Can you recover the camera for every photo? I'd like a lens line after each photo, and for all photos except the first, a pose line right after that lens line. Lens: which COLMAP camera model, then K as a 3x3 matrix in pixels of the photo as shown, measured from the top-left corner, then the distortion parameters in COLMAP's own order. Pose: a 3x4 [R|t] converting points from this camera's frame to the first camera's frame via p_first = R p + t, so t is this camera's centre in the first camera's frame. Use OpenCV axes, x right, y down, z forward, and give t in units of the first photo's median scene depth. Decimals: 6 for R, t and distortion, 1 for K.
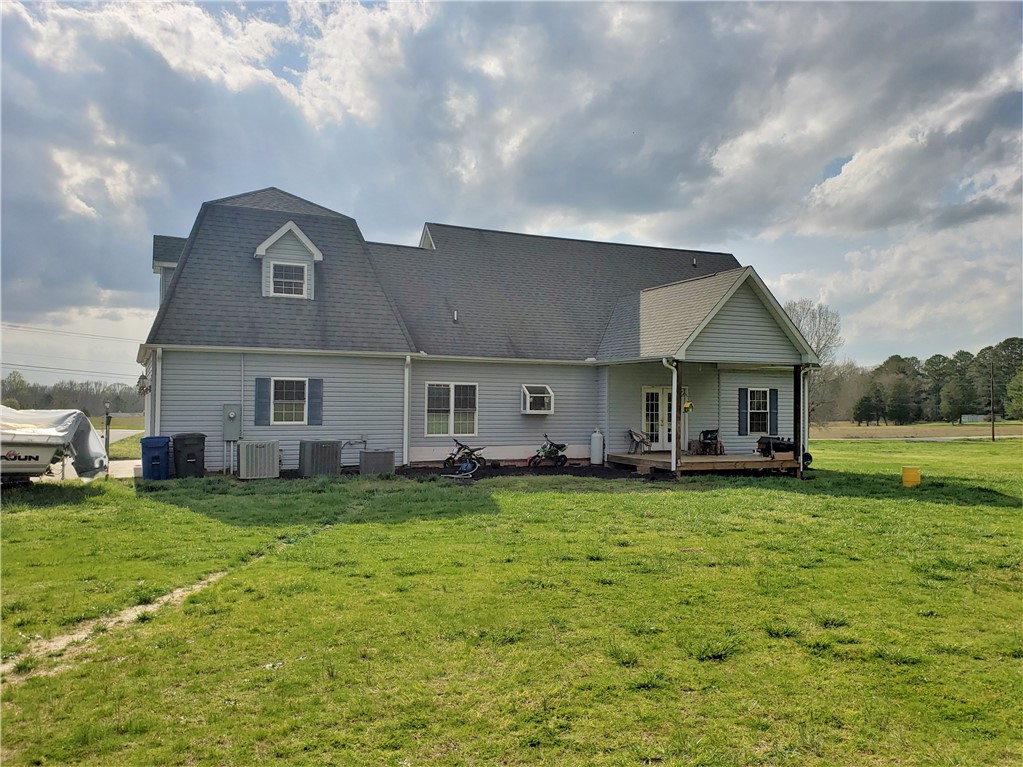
lens RADIAL K [[815.6, 0, 504.4], [0, 815.6, 390.3], [0, 0, 1]] dist [0.067040, -0.130582]
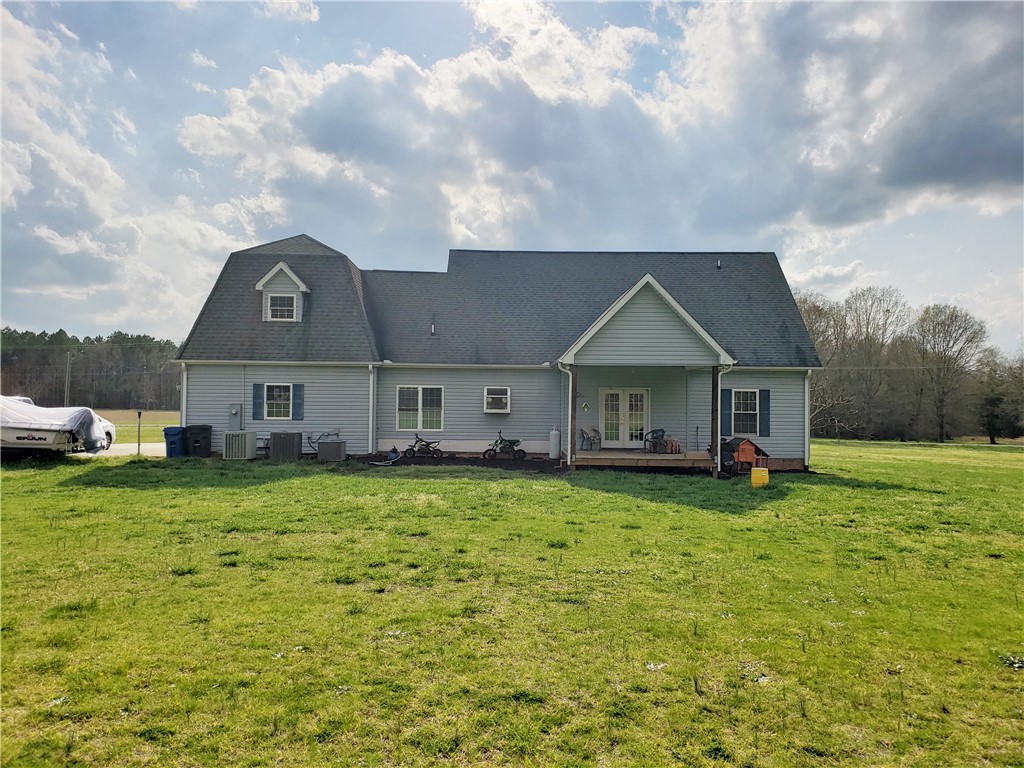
lens RADIAL K [[776.3, 0, 500.3], [0, 776.3, 389.2], [0, 0, 1]] dist [0.077263, -0.125000]
pose [[0.915347, -0.005248, -0.402633, 0.535835], [0.004289, 0.999985, -0.003283, -0.000338], [0.402644, 0.001279, 0.915356, 0.010877]]
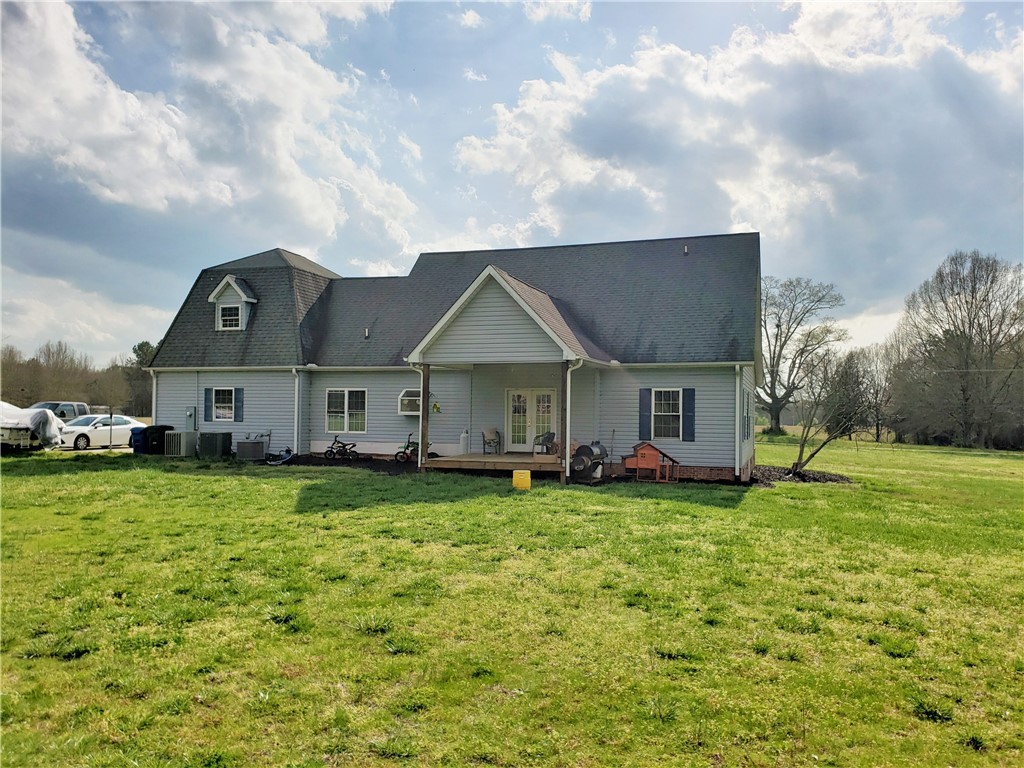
lens RADIAL K [[816.4, 0, 504.9], [0, 816.4, 390.8], [0, 0, 1]] dist [0.067040, -0.130582]
pose [[0.732462, -0.019532, -0.680527, 1.004203], [0.008925, 0.999778, -0.019088, 0.020400], [0.680749, 0.007908, 0.732474, 0.290092]]
